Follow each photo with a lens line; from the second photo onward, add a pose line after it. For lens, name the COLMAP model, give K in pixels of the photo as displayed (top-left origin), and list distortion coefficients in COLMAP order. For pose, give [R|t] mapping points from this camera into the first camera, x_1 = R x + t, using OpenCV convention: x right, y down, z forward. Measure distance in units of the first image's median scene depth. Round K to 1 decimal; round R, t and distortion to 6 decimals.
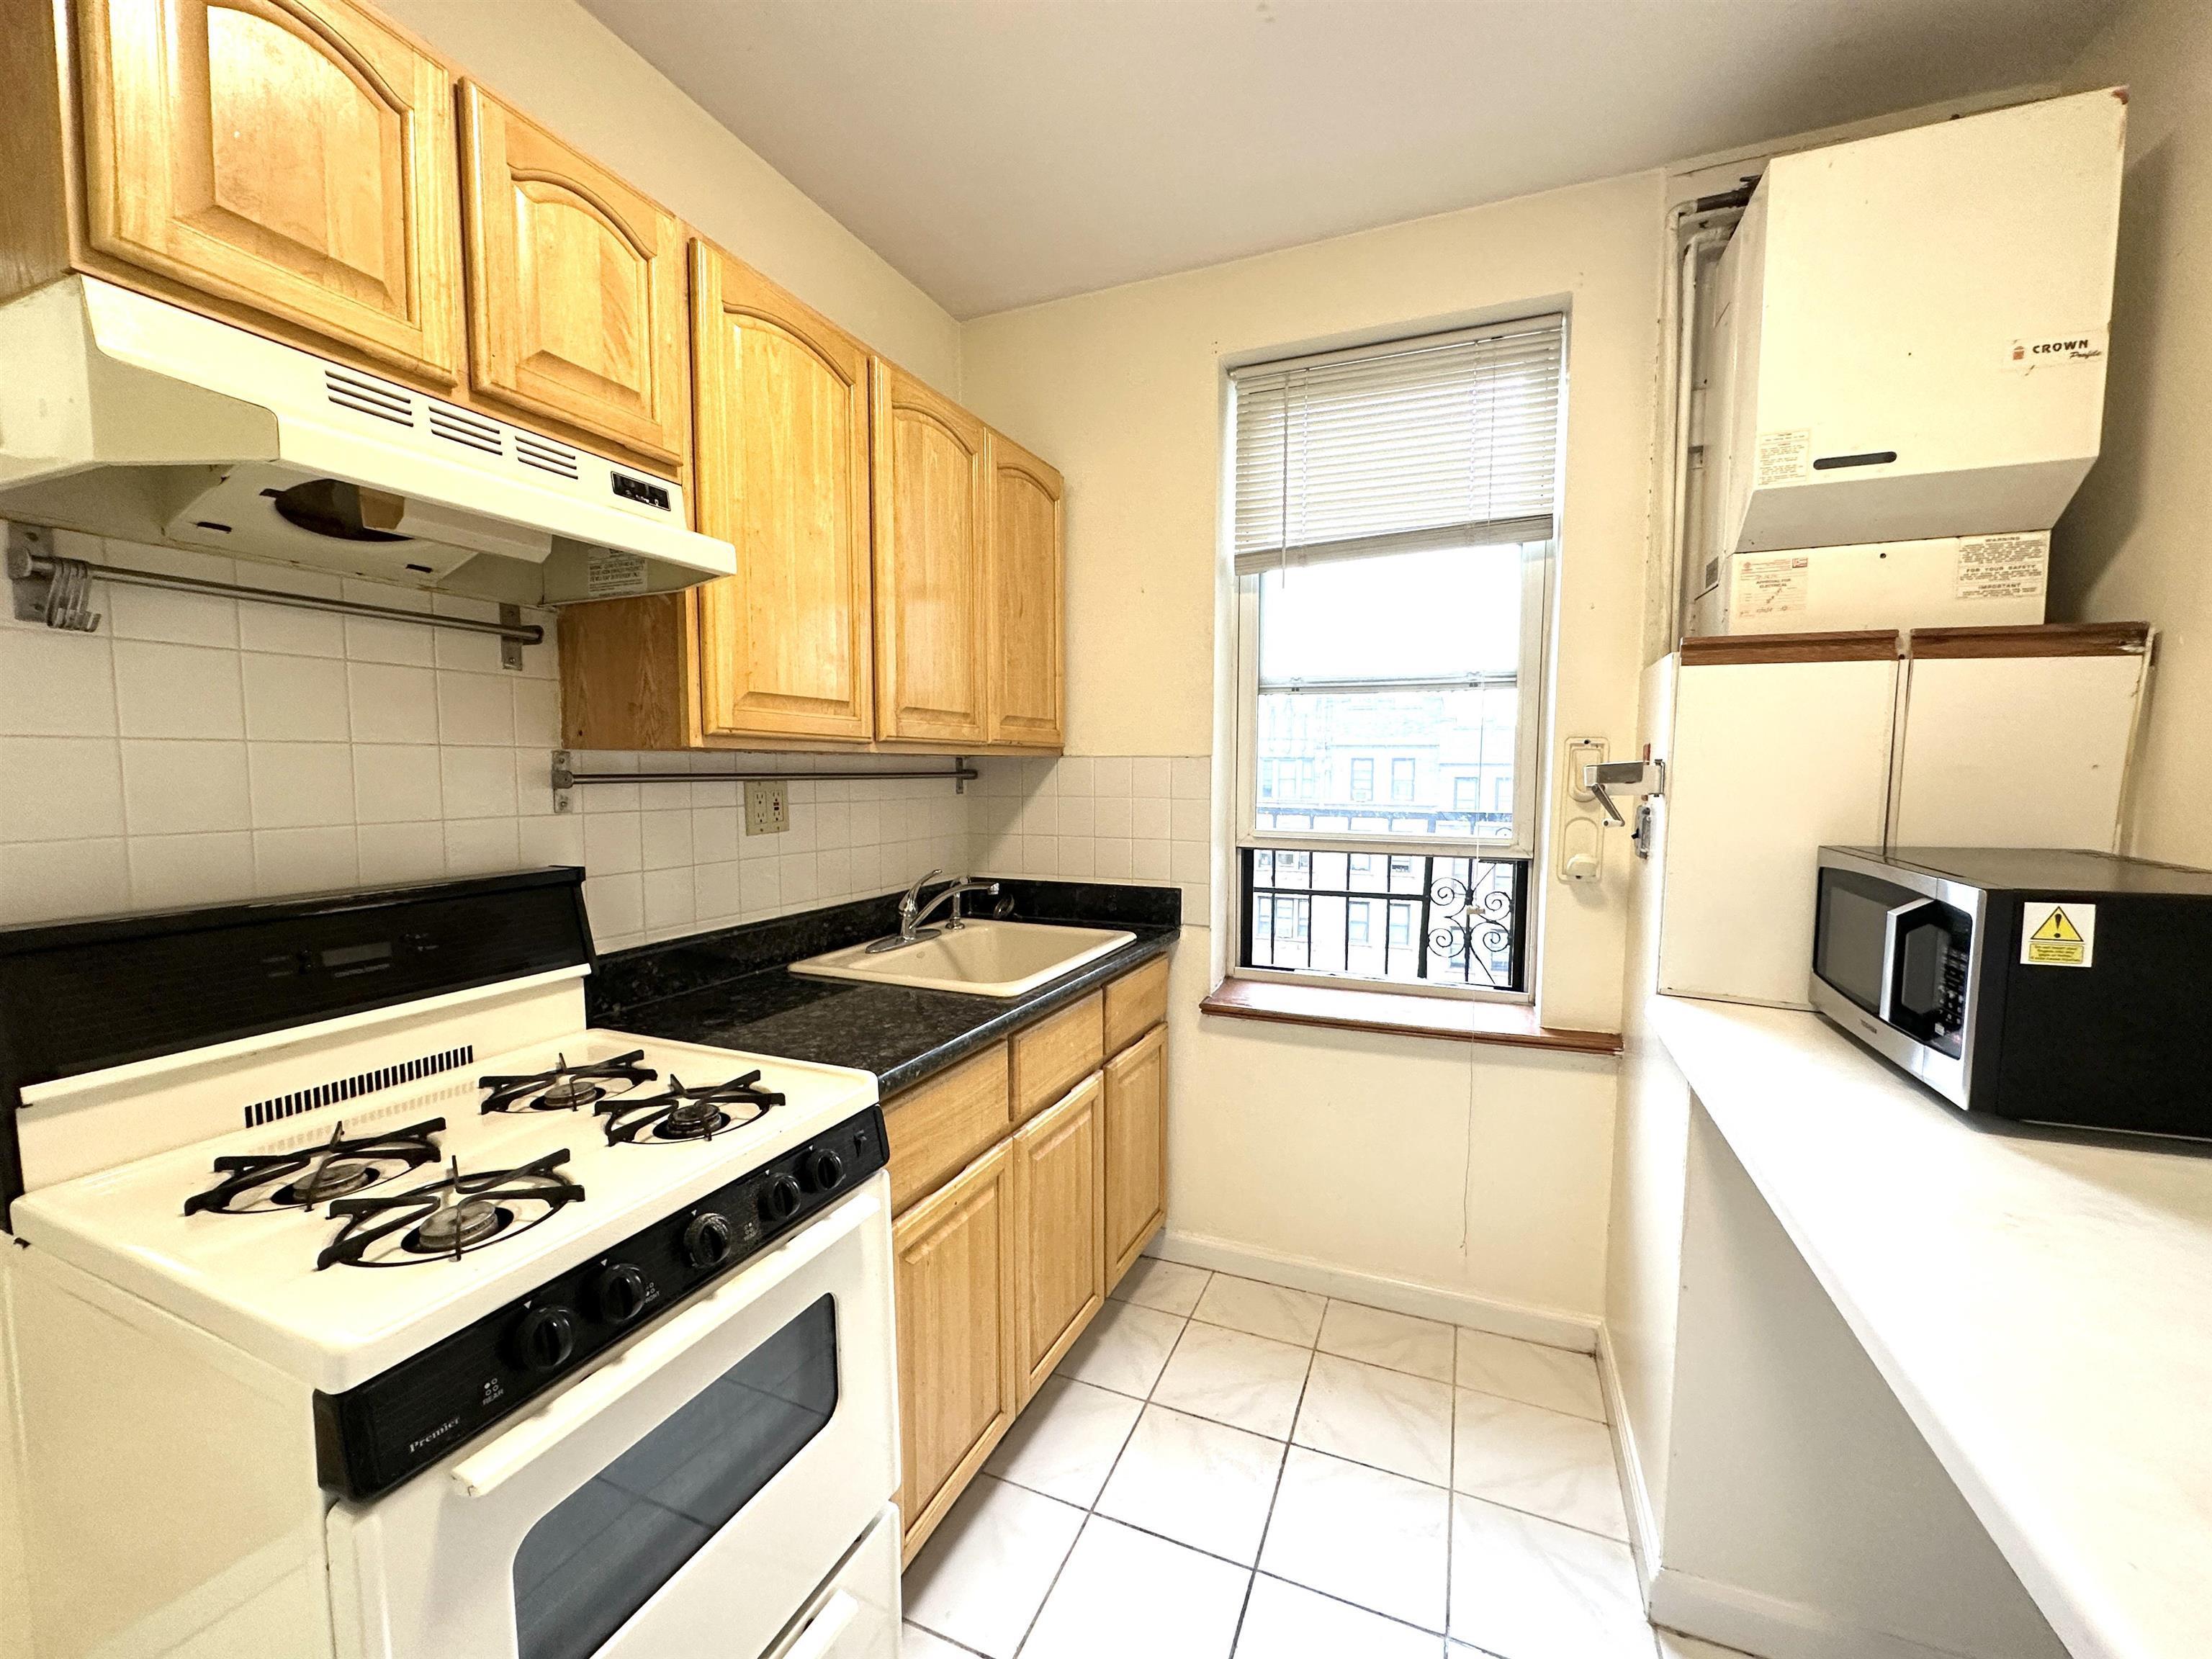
lens RADIAL K [[871.7, 0, 1106.0], [0, 871.7, 829.5], [0, 0, 1]] dist [0.001785, 0.000282]
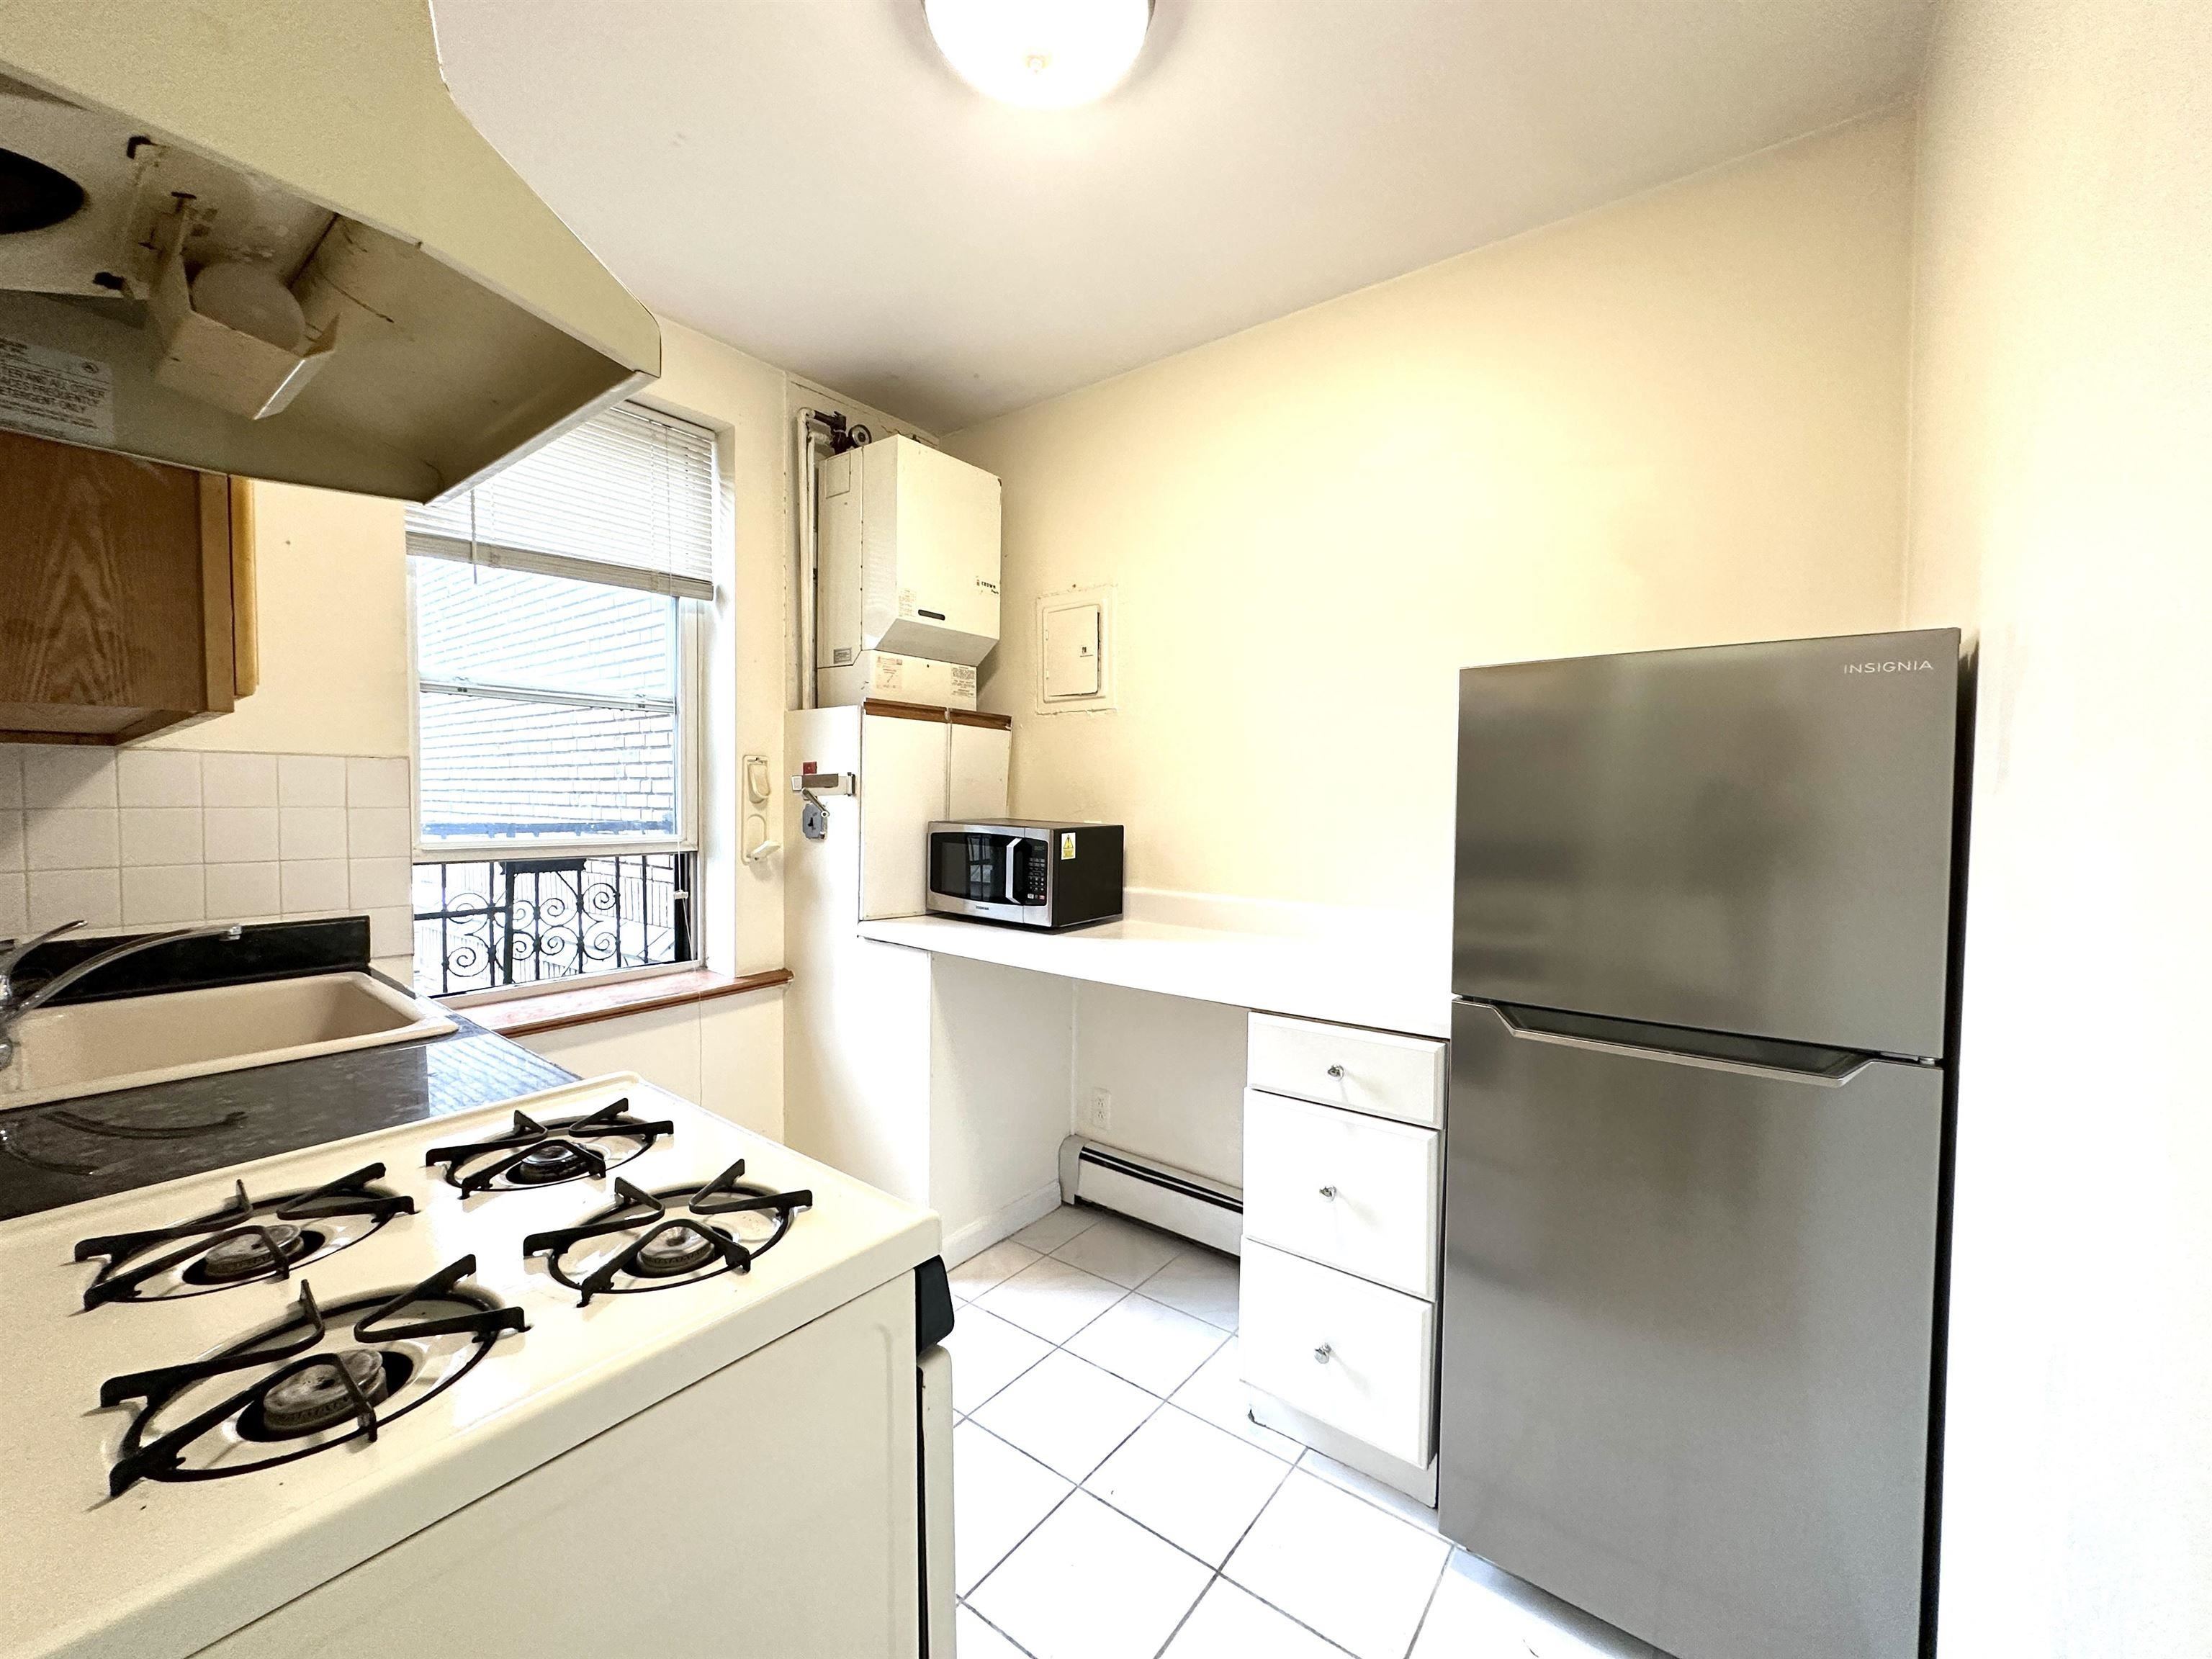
lens RADIAL K [[871.7, 0, 1106.0], [0, 871.7, 829.5], [0, 0, 1]] dist [0.001785, 0.000282]
pose [[0.276271, -0.038790, 0.960297, -0.821288], [0.064103, 0.997704, 0.021859, 0.018921], [-0.958940, 0.055519, 0.278123, 0.142196]]
